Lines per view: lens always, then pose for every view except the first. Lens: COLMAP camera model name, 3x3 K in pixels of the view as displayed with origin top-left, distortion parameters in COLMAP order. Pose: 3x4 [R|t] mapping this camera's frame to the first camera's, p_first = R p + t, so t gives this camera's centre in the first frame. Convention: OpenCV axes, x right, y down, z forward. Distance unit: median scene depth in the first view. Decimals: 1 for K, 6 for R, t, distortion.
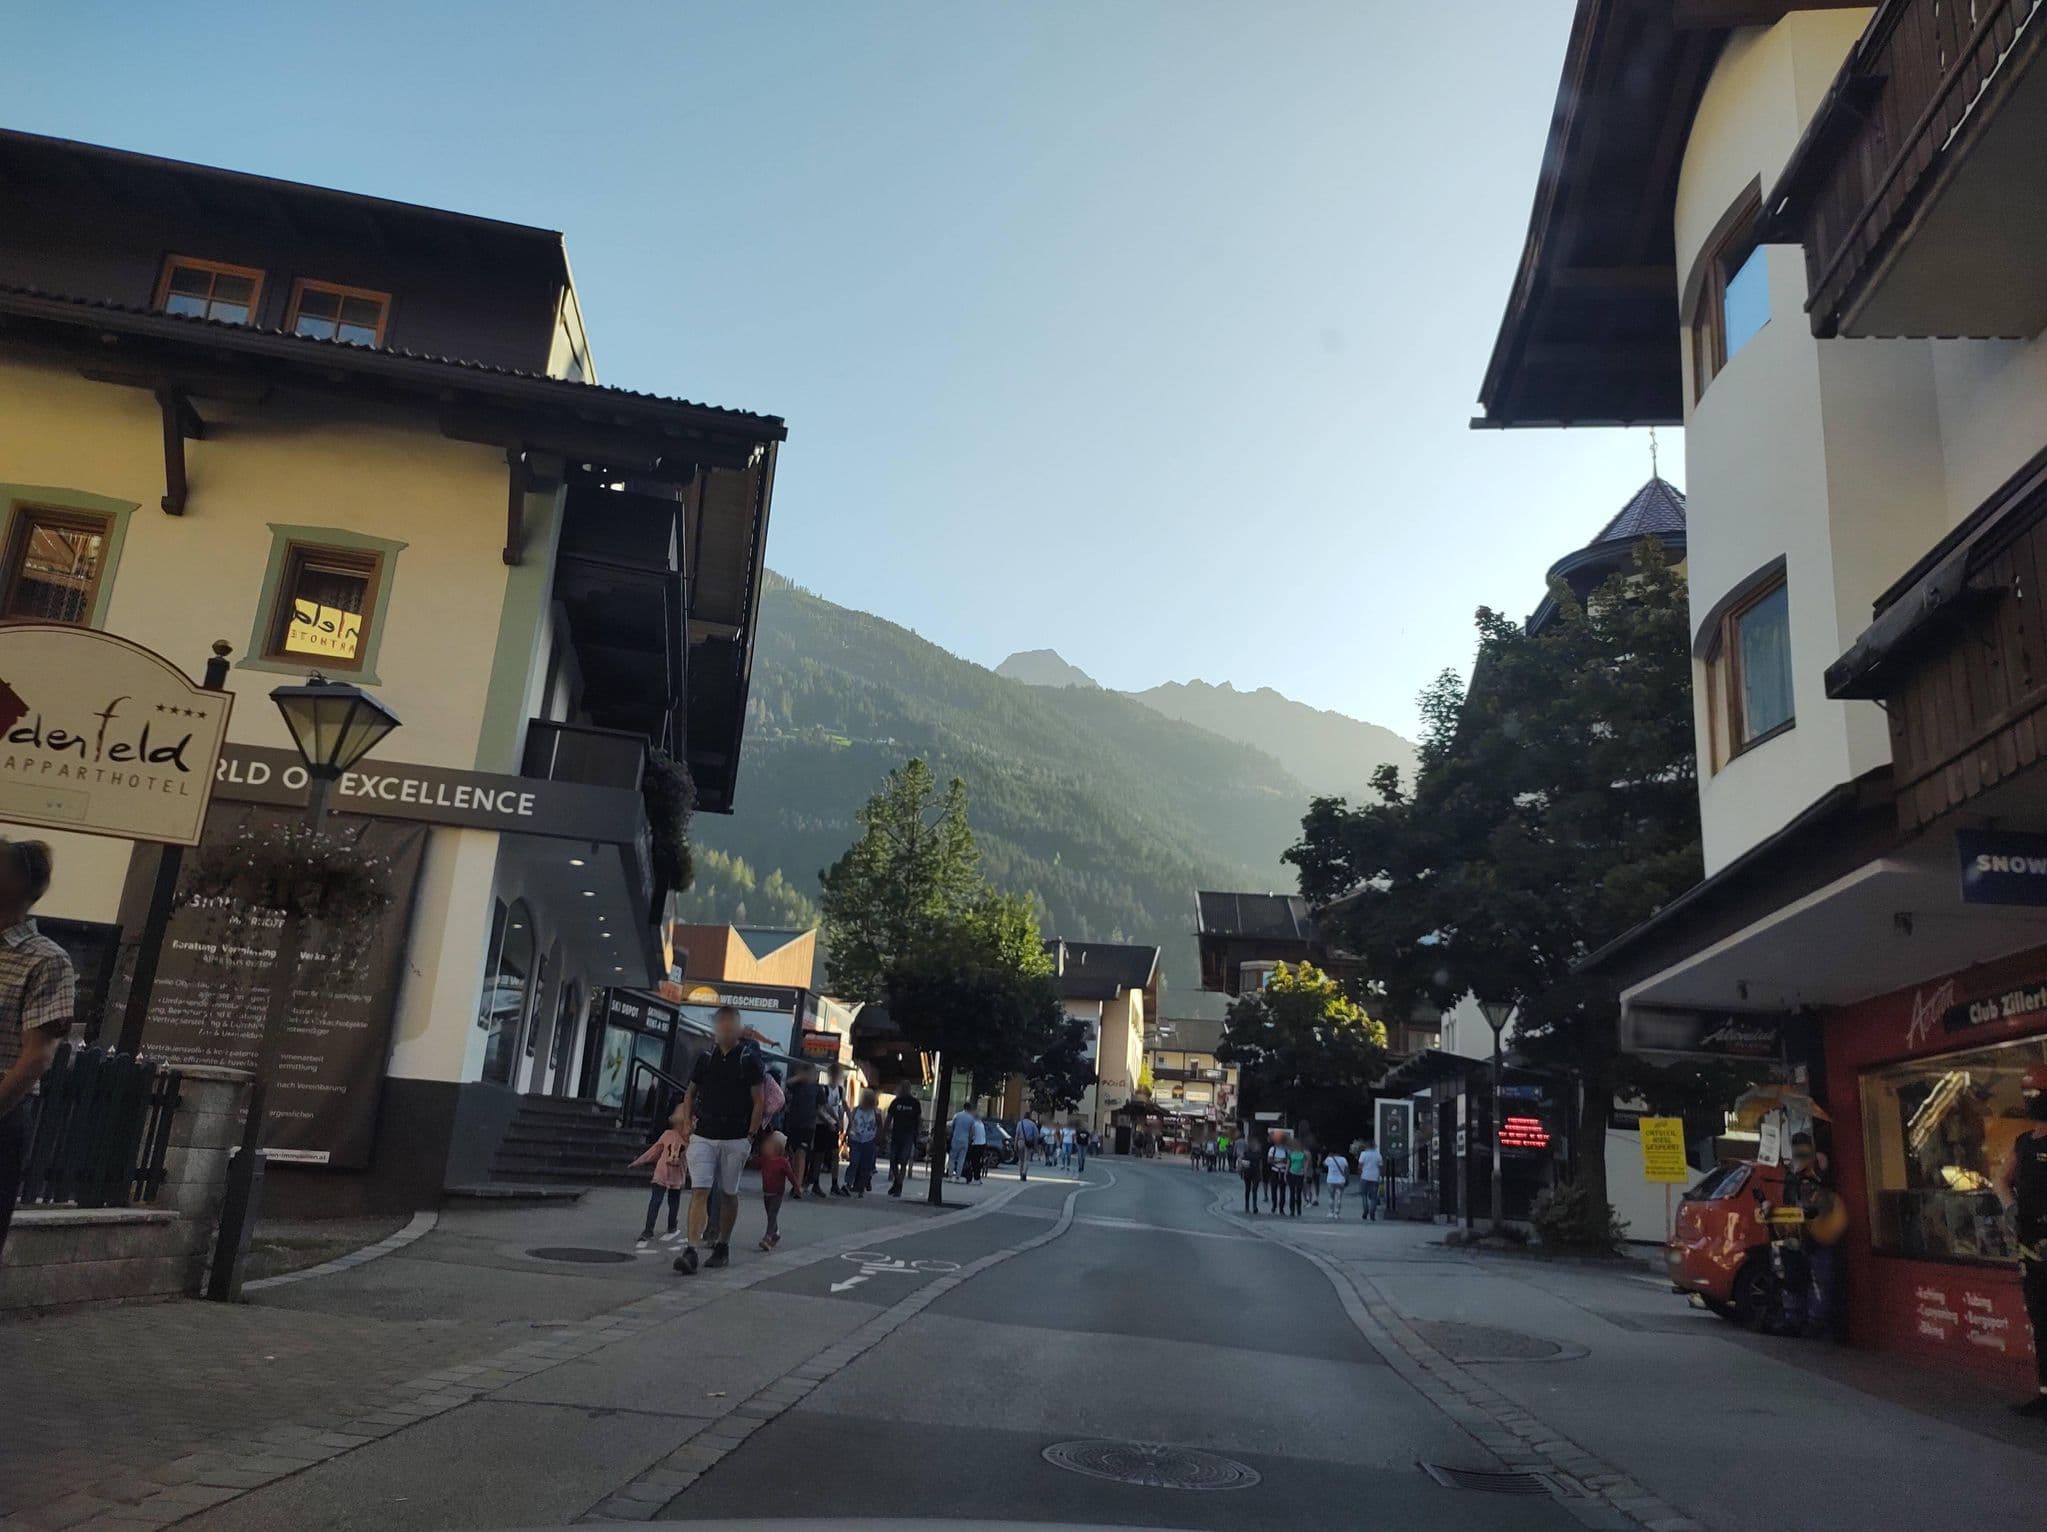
lens RADIAL K [[1456.6, 0, 1023.5], [0, 1456.6, 766.0], [0, 0, 1]] dist [0.038914, -0.050128]
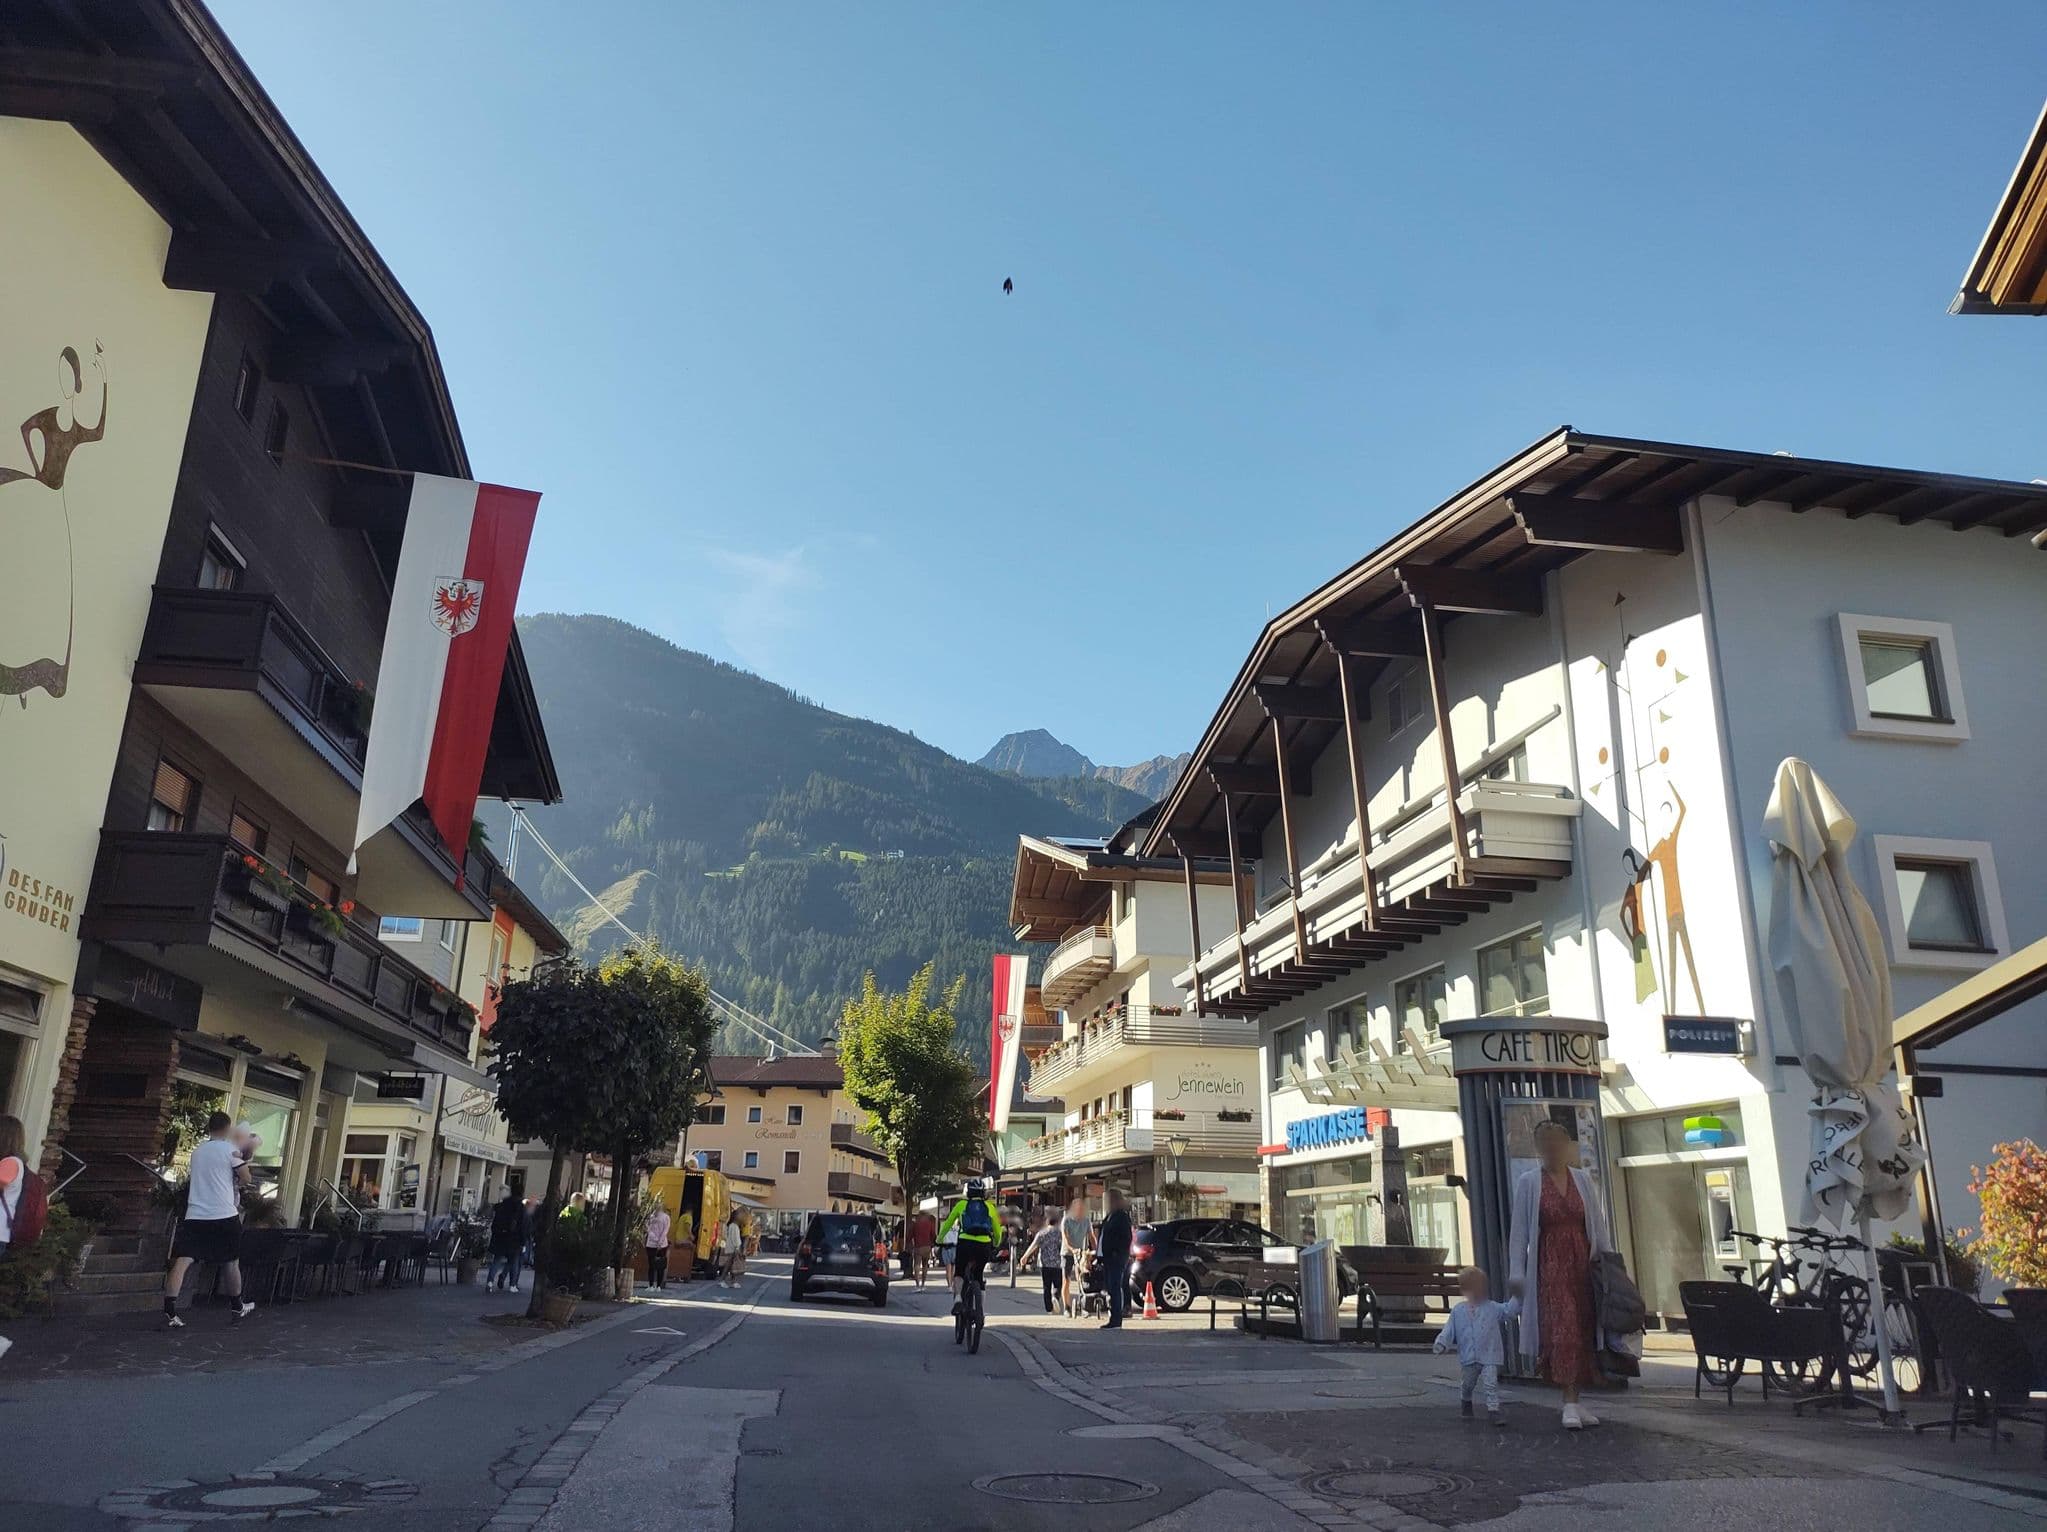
lens RADIAL K [[1456.6, 0, 1023.5], [0, 1456.6, 766.0], [0, 0, 1]] dist [0.038914, -0.050128]
pose [[0.999178, -0.040273, 0.004661, -0.001003], [0.040459, 0.997857, -0.051419, -0.034847], [-0.002580, 0.051565, 0.998666, -0.131455]]
